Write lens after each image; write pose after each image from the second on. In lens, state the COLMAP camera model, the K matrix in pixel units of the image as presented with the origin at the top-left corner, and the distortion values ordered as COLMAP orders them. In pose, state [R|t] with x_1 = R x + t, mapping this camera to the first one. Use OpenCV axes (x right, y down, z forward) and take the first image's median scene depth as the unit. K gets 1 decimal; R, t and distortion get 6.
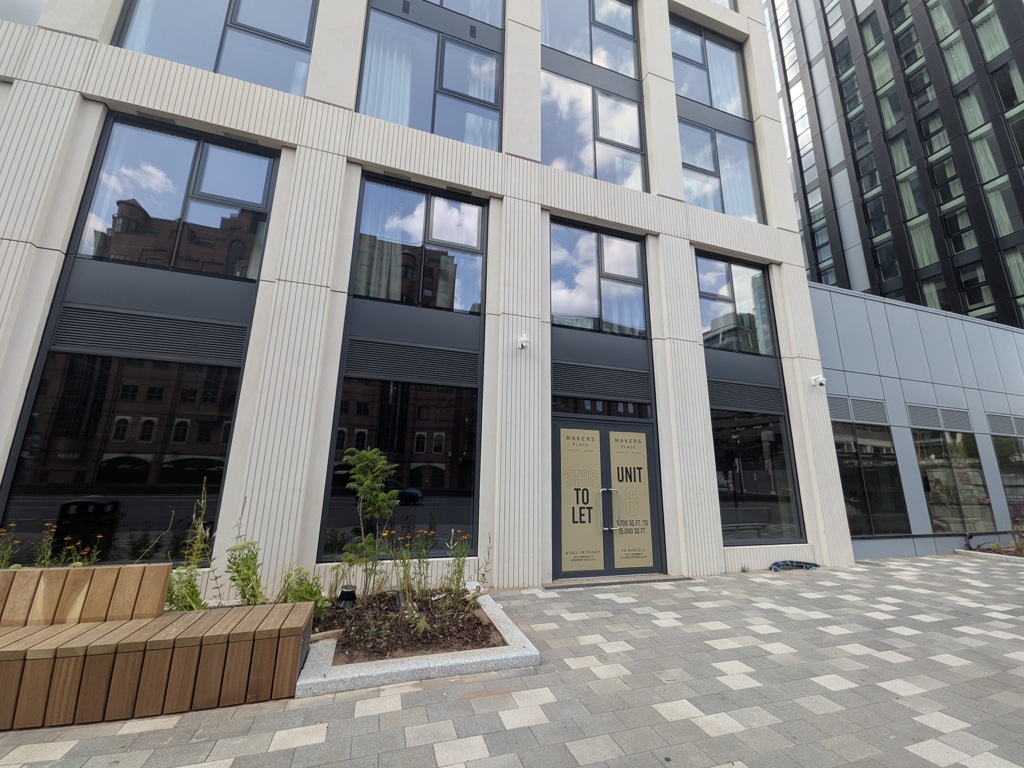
lens RADIAL K [[399.1, 0, 509.2], [0, 399.1, 388.0], [0, 0, 1]] dist [0.002561, -0.000261]
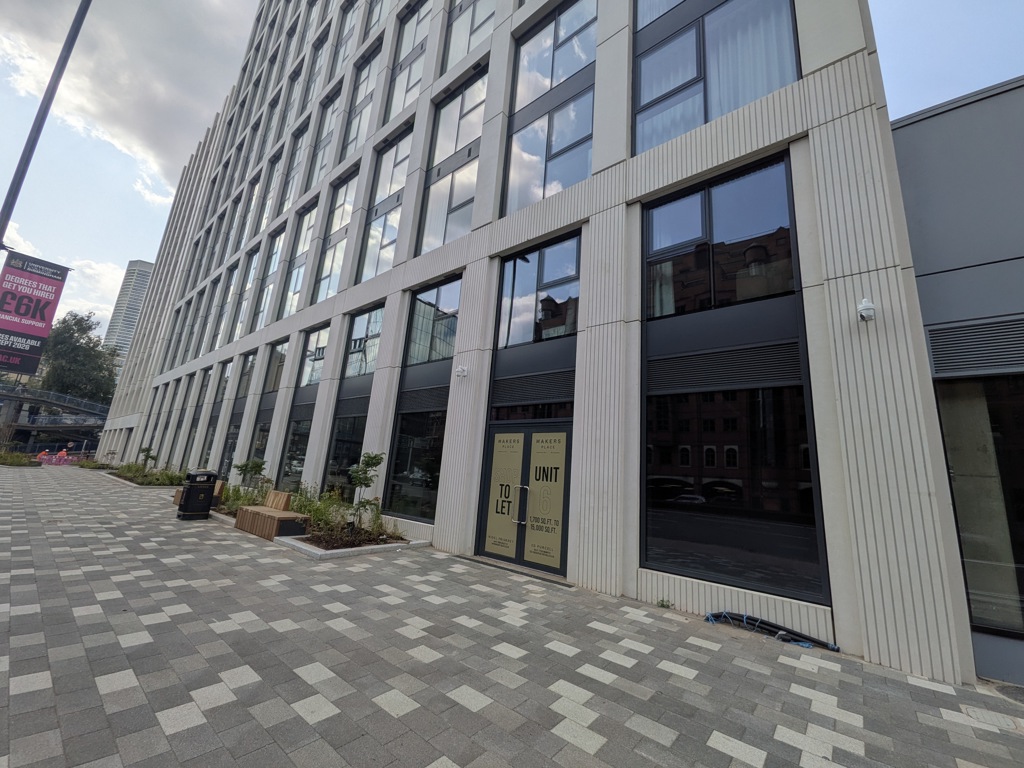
lens RADIAL K [[399.1, 0, 509.2], [0, 399.1, 388.0], [0, 0, 1]] dist [0.002561, -0.000261]
pose [[0.543538, -0.164612, -0.823085, 1.167645], [0.124452, 0.985548, -0.114919, 0.108431], [0.830107, -0.039971, 0.556170, 0.369988]]
